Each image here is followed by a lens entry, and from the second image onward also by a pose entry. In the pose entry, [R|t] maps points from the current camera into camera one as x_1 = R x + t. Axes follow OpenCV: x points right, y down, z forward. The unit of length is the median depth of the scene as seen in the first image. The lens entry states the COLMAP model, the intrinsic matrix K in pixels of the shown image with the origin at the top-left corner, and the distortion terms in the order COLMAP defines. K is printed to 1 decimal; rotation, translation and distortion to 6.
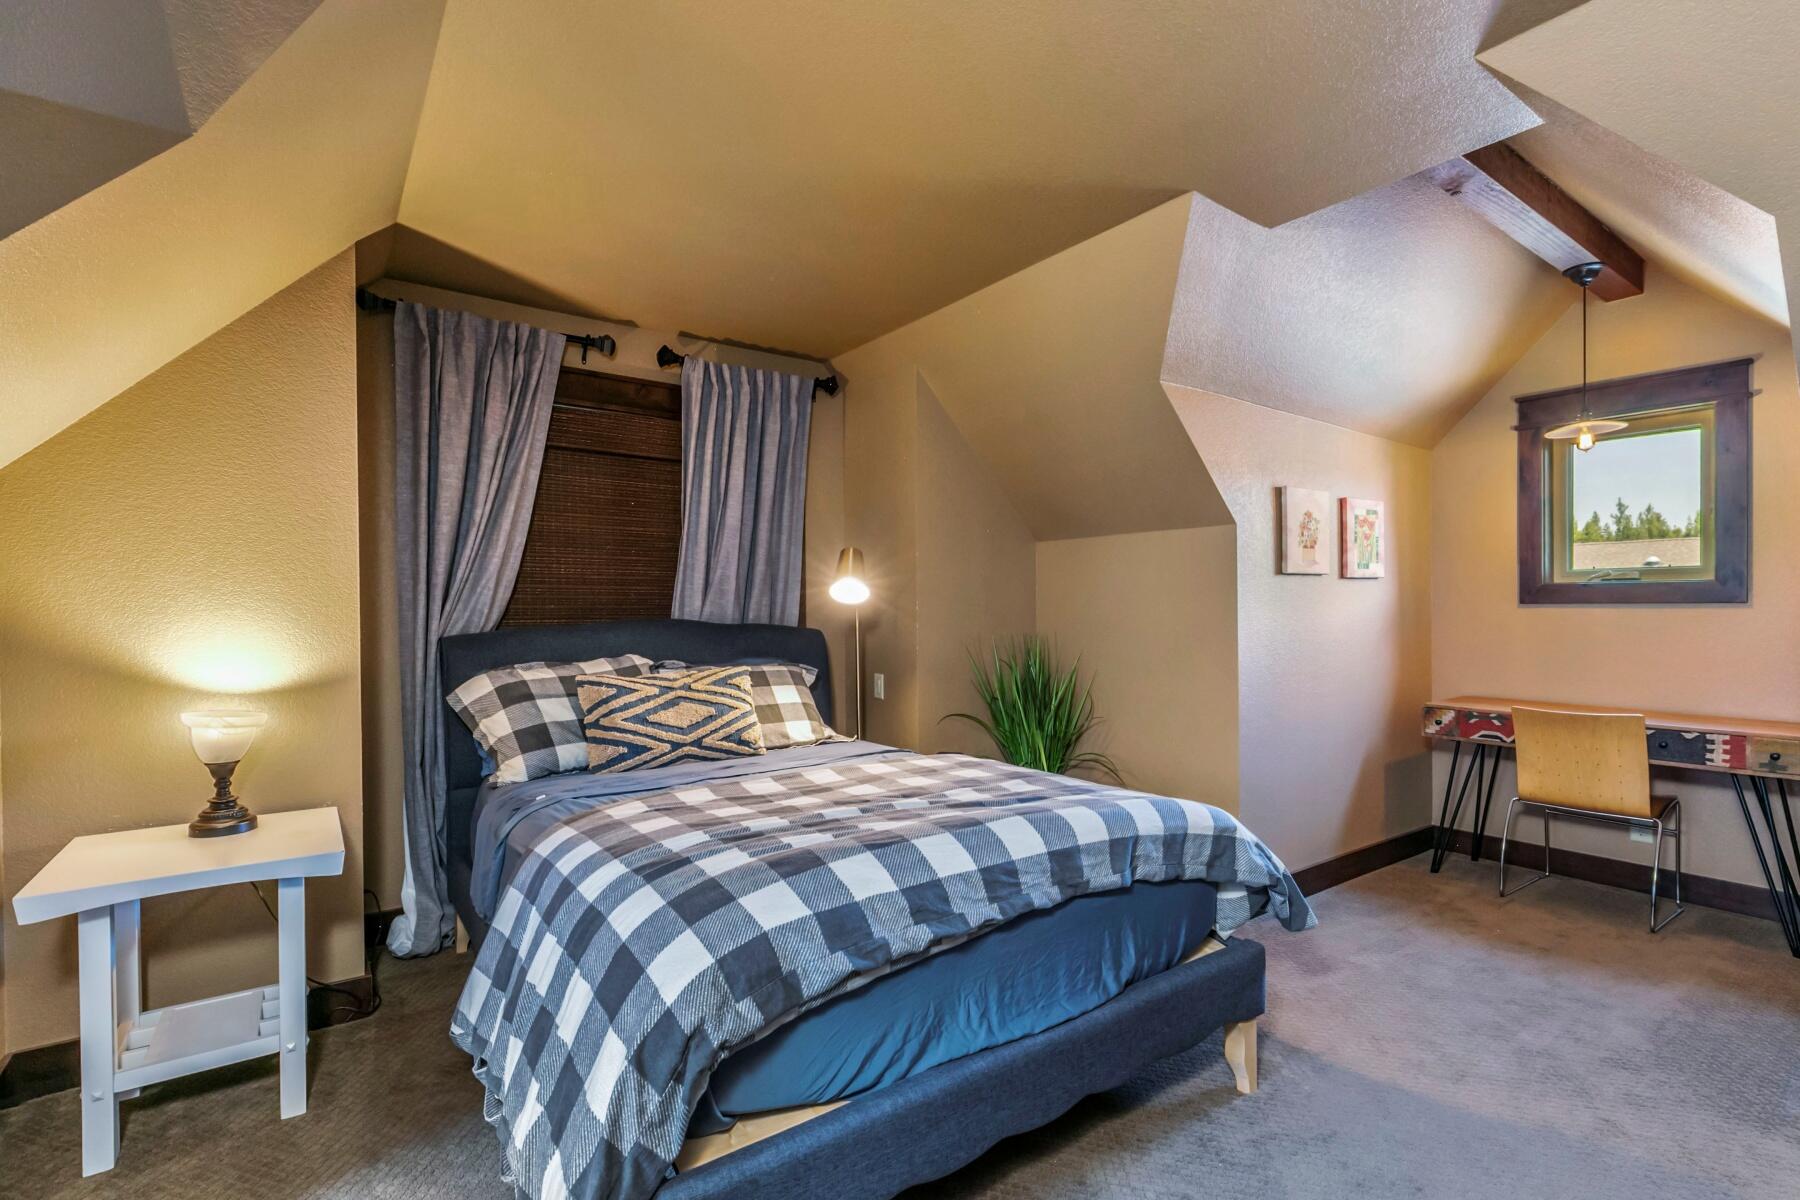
lens RADIAL K [[821.7, 0, 898.4], [0, 821.7, 609.3], [0, 0, 1]] dist [0.009590, -0.000114]
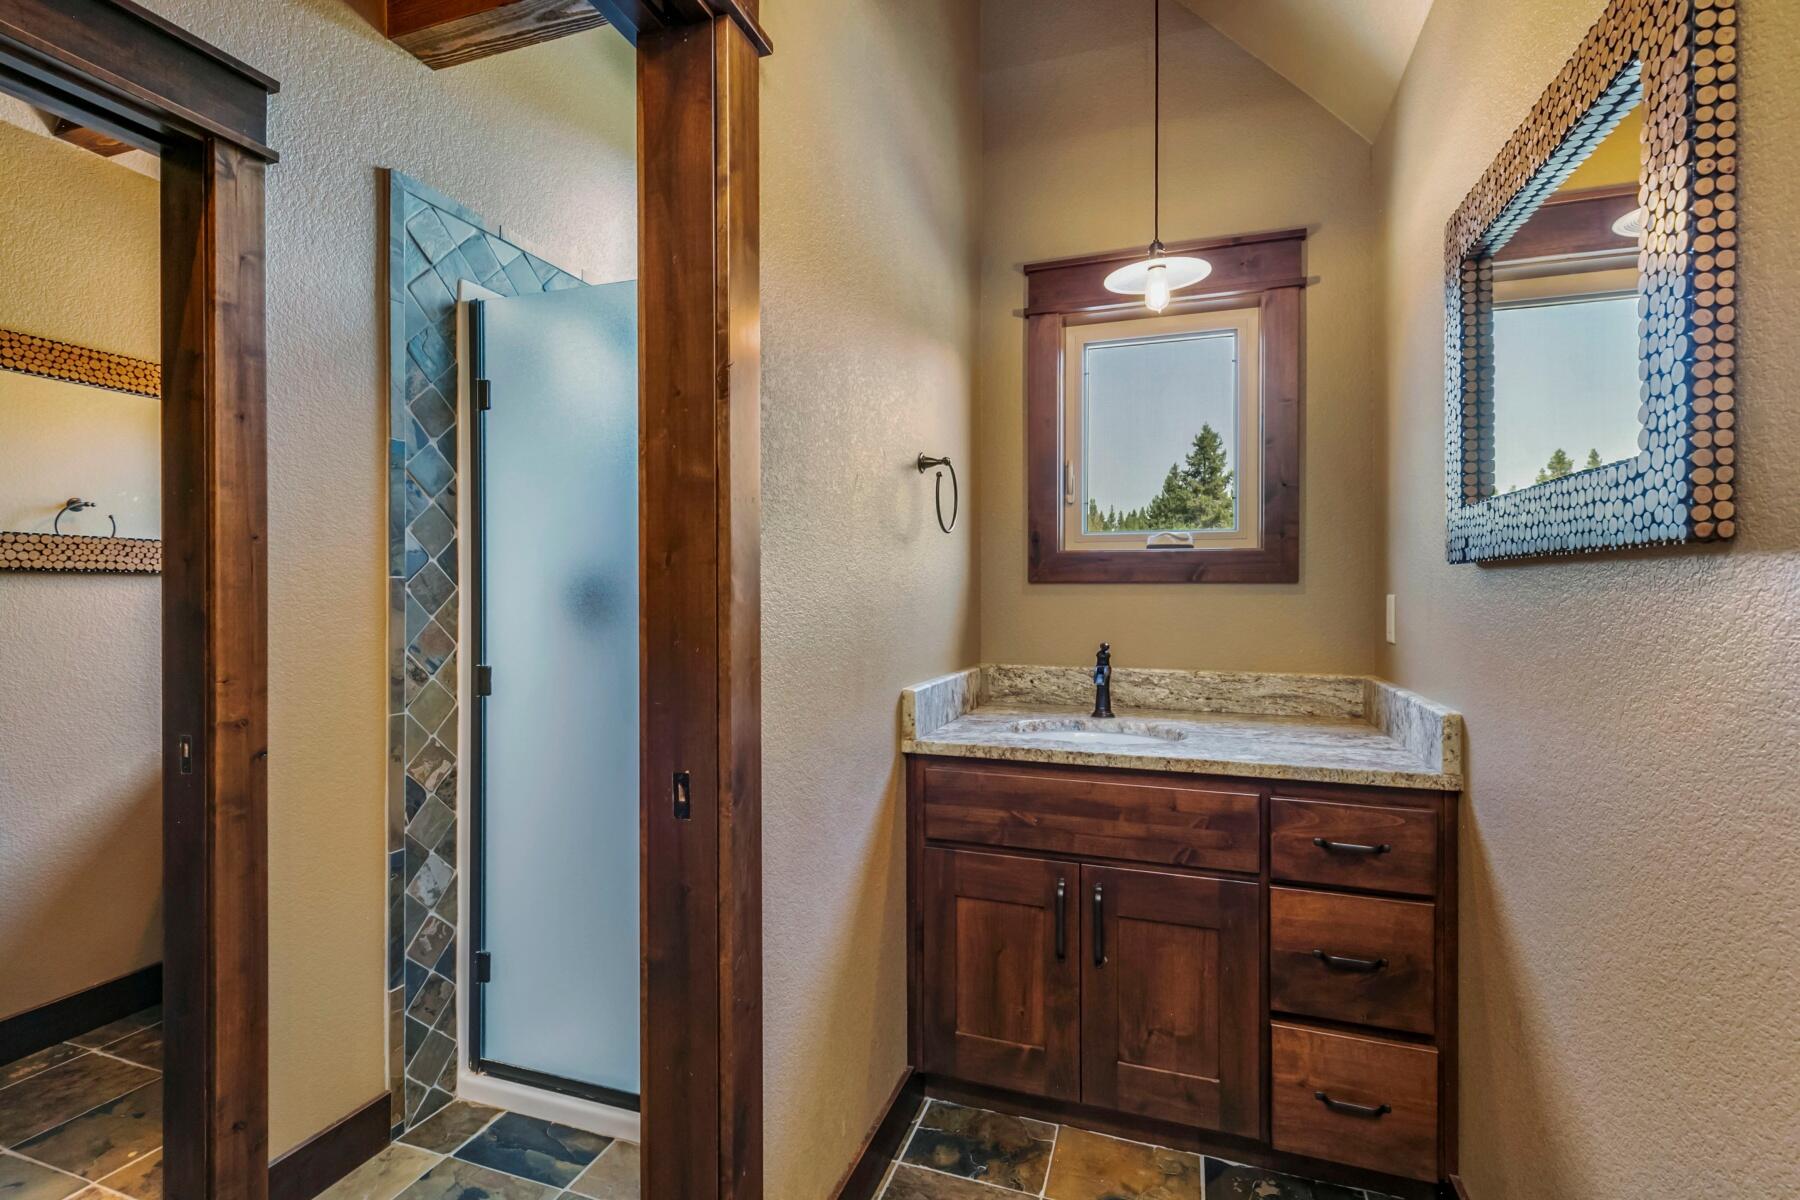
lens RADIAL K [[849.9, 0, 900.0], [0, 849.9, 600.0], [0, 0, 1]] dist [-0.002838, -0.000587]
pose [[0.818767, -0.008170, 0.574067, 0.331303], [-0.000095, 0.999897, 0.014367, -0.003831], [-0.574126, -0.011818, 0.818682, 0.592378]]
